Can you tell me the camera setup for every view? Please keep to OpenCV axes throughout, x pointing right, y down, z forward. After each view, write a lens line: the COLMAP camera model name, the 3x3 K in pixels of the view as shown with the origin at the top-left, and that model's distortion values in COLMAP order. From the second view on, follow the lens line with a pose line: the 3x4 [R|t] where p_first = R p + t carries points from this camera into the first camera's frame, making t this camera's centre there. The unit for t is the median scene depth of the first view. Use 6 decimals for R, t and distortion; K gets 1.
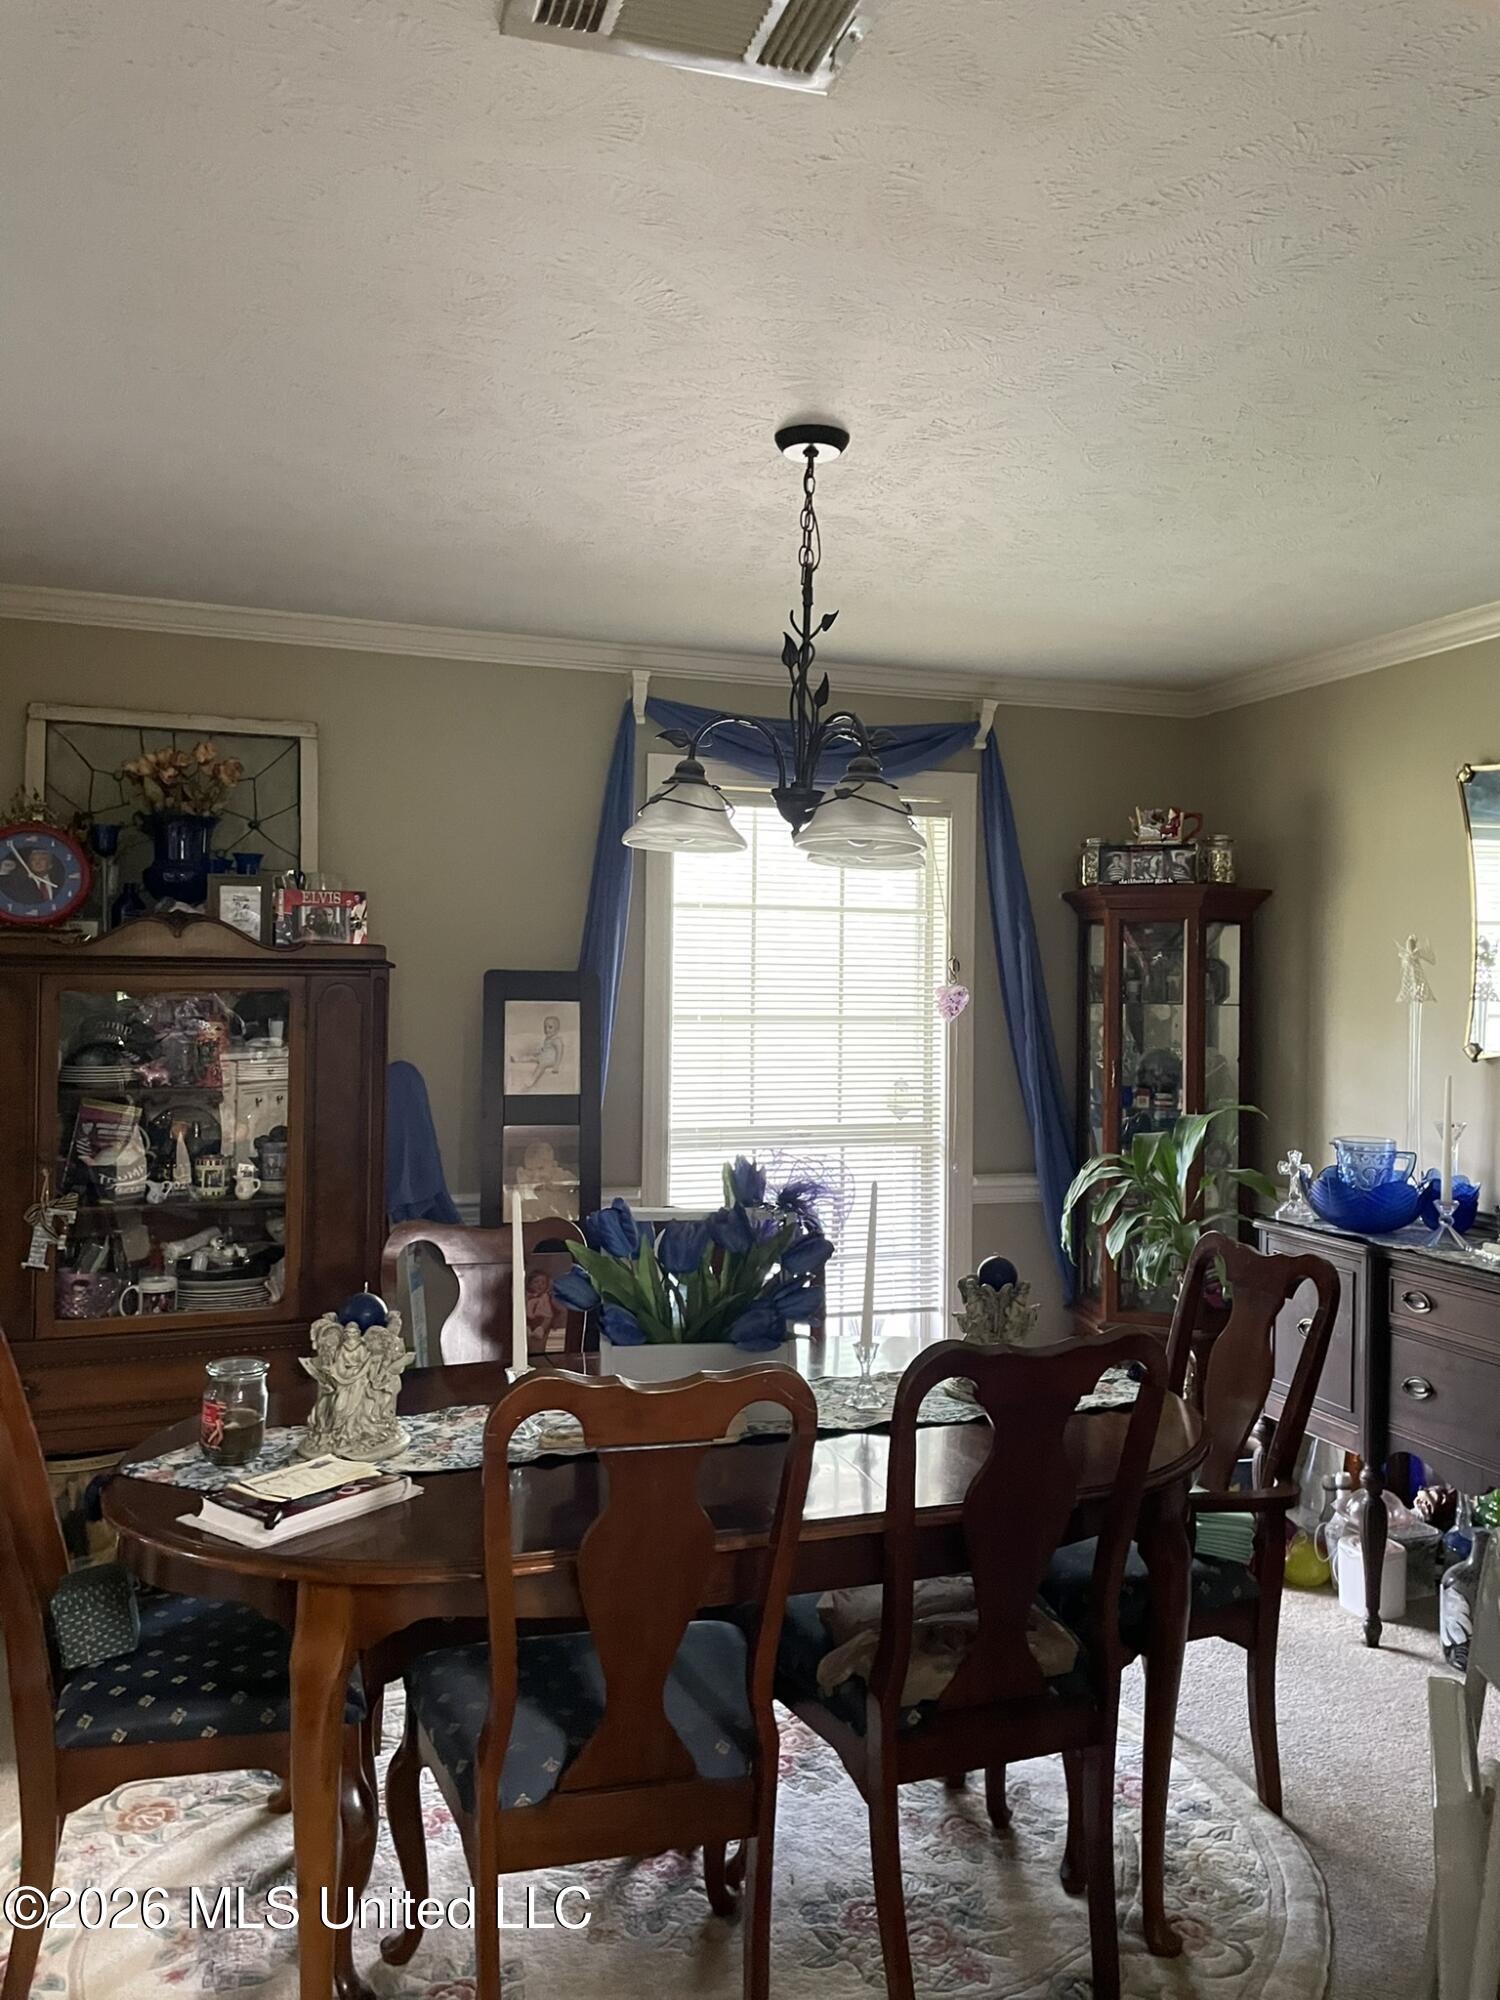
lens RADIAL K [[1493.5, 0, 757.0], [0, 1493.5, 1003.1], [0, 0, 1]] dist [0.011972, 0.001195]
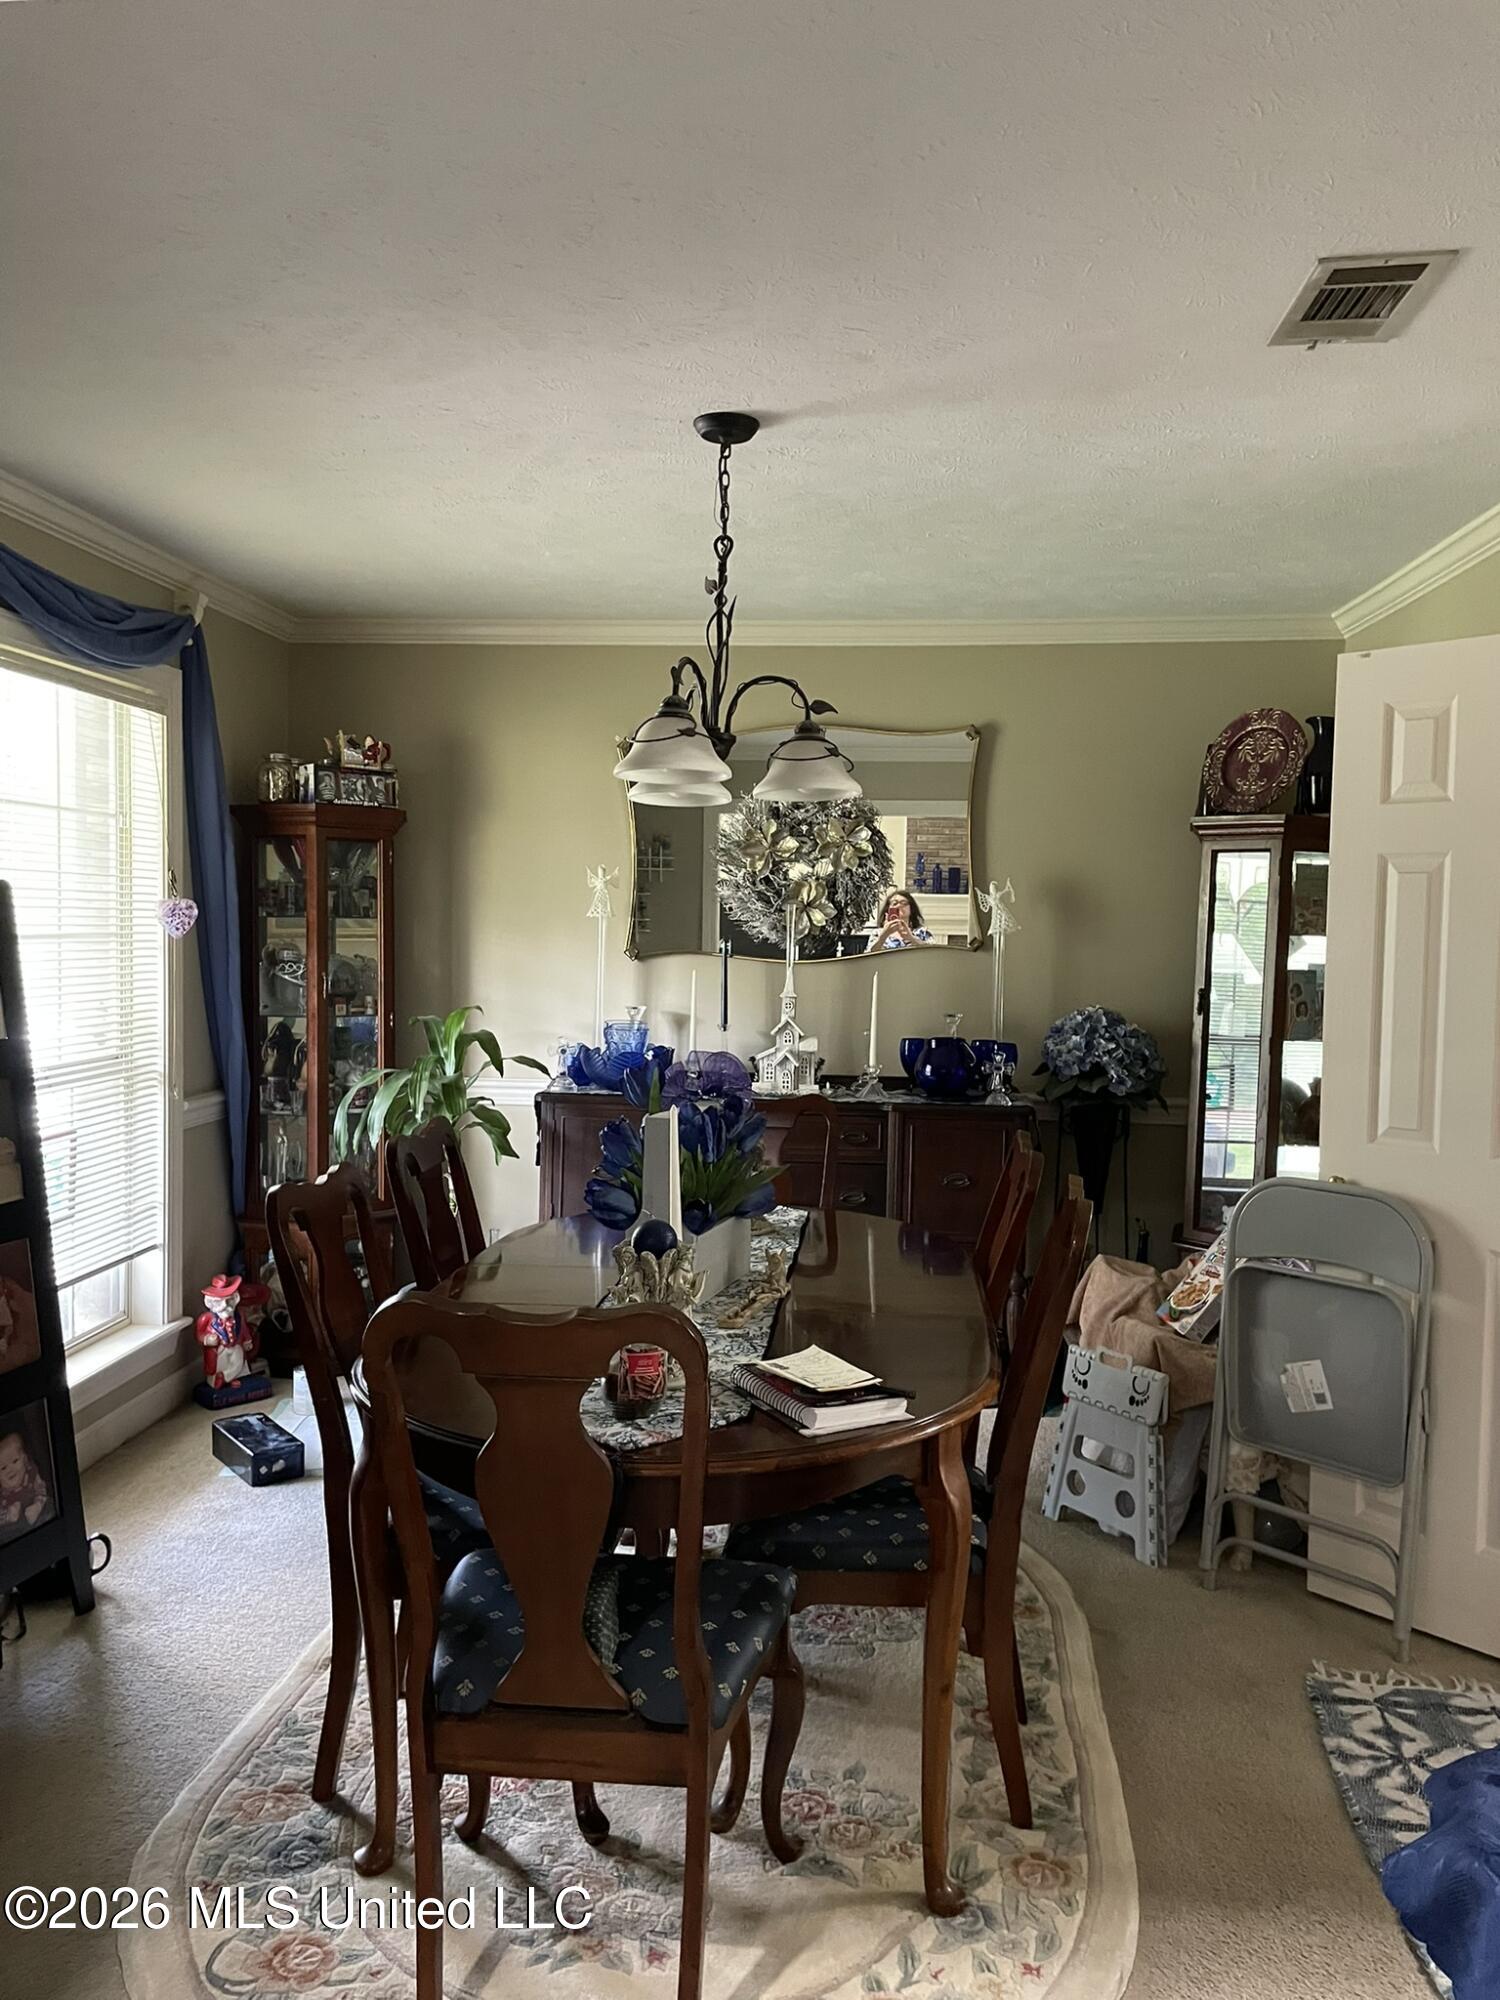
lens RADIAL K [[1493.5, 0, 757.4], [0, 1493.5, 1003.0], [0, 0, 1]] dist [0.011972, 0.001195]
pose [[0.359826, -0.058312, 0.931196, -0.641240], [0.006609, 0.998179, 0.059953, -0.000104], [-0.932996, -0.015419, 0.359556, 0.339738]]
